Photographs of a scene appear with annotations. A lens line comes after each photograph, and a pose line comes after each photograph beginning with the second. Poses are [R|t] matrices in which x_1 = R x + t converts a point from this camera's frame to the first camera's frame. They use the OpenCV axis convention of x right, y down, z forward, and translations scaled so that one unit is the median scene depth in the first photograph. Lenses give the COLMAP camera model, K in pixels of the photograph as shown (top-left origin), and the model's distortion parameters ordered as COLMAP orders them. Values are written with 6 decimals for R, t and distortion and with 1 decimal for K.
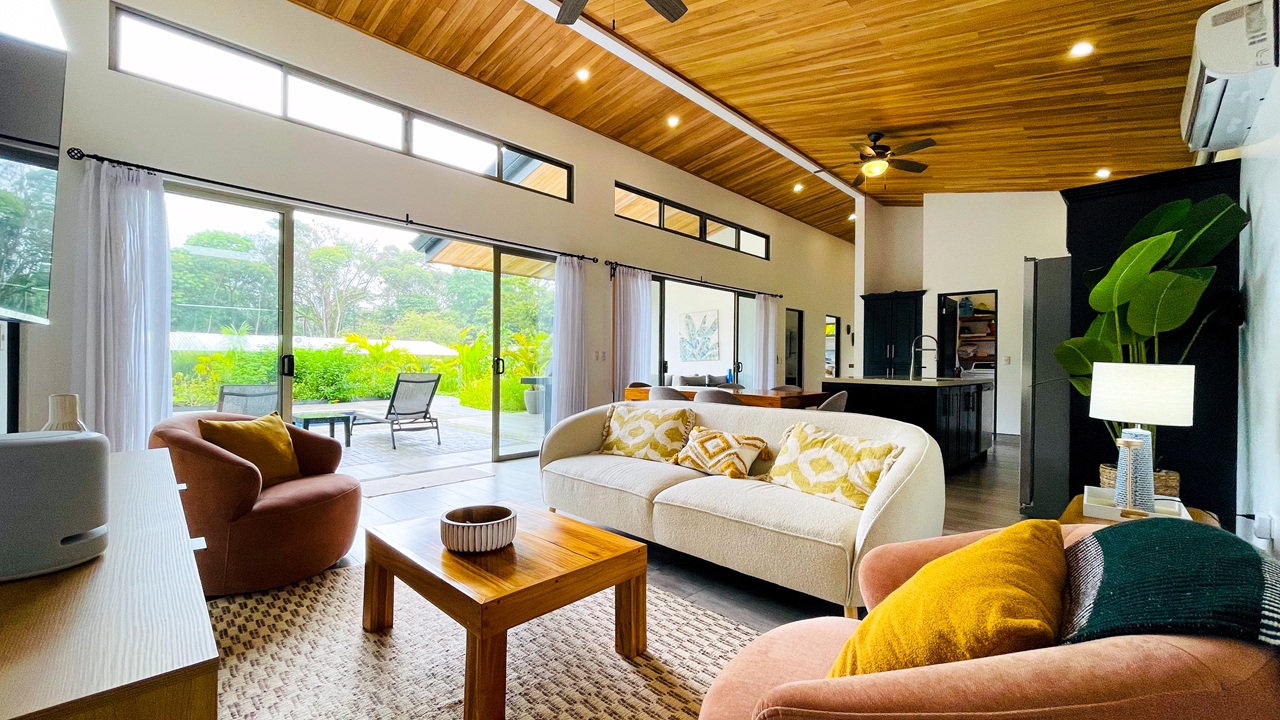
lens RADIAL K [[517.6, 0, 640.2], [0, 517.6, 363.3], [0, 0, 1]] dist [-0.001104, -0.000171]
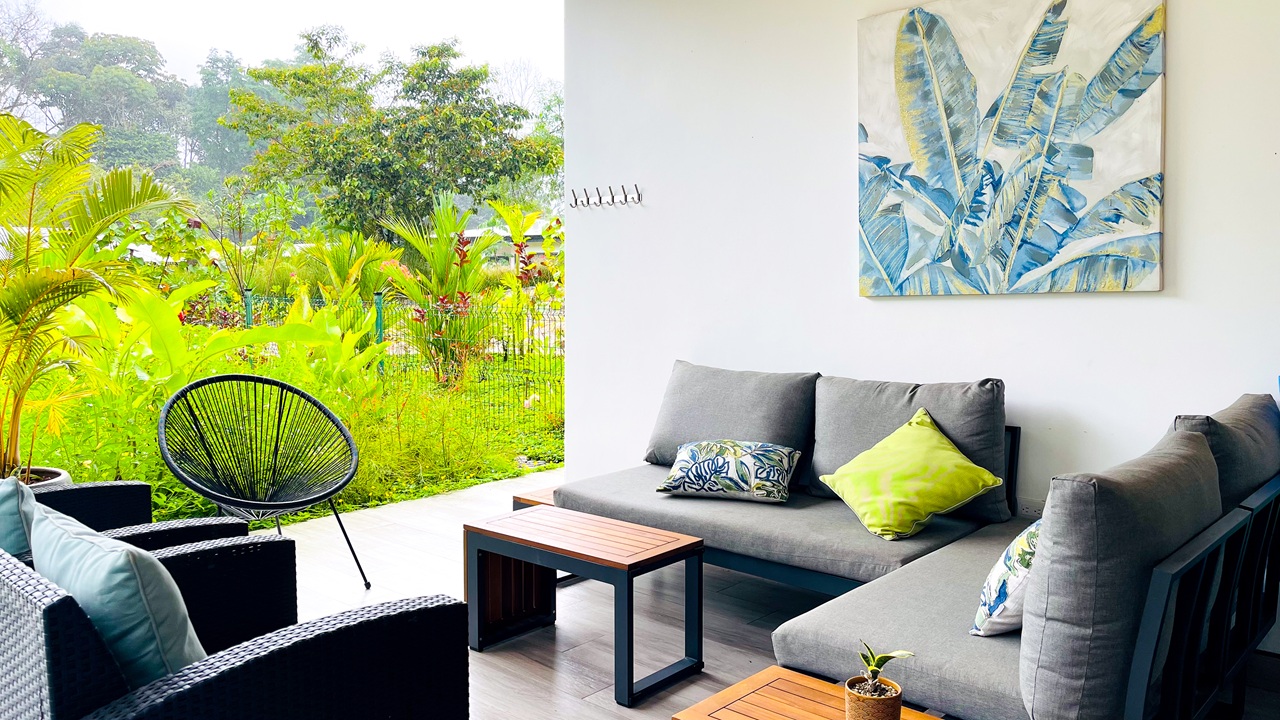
lens RADIAL K [[978.1, 0, 640.5], [0, 978.1, 352.8], [0, 0, 1]] dist [-0.011576, -0.001752]
pose [[0.998452, -0.002248, 0.055567, -0.013494], [-0.002307, 0.996648, 0.081778, -0.011247], [-0.055565, -0.081780, 0.995100, 0.679418]]
